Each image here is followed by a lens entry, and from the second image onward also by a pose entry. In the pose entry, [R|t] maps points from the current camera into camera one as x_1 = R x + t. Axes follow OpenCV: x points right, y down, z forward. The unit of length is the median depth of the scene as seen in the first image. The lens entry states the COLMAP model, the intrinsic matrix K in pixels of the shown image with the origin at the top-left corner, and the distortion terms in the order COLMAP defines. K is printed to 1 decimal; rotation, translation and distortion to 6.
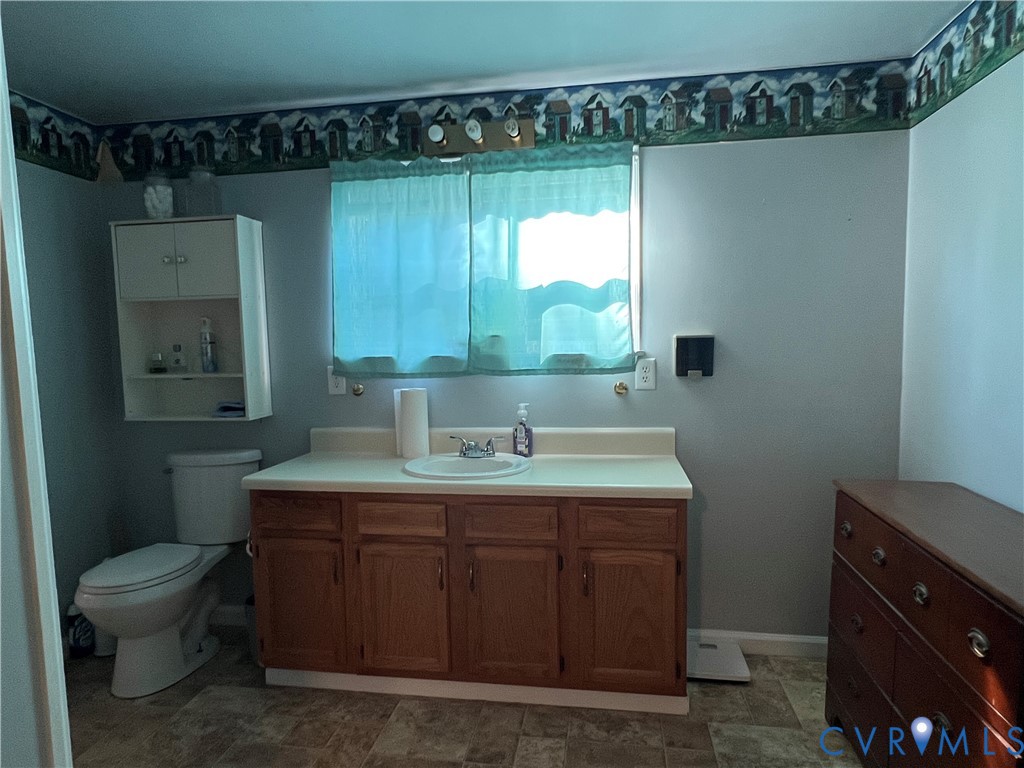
lens RADIAL K [[629.8, 0, 511.4], [0, 629.8, 397.3], [0, 0, 1]] dist [0.000421, 0.000340]
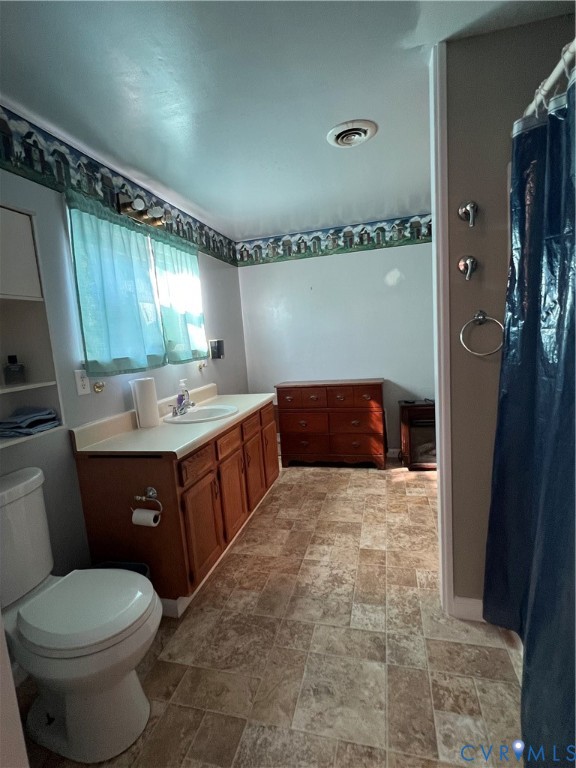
lens RADIAL K [[370.8, 0, 288.0], [0, 370.8, 384.0], [0, 0, 1]] dist [-0.000379, -0.000236]
pose [[0.100273, -0.116422, 0.988125, -0.994693], [0.156060, 0.982678, 0.099944, -0.035719], [-0.982645, 0.144185, 0.116705, 0.612105]]
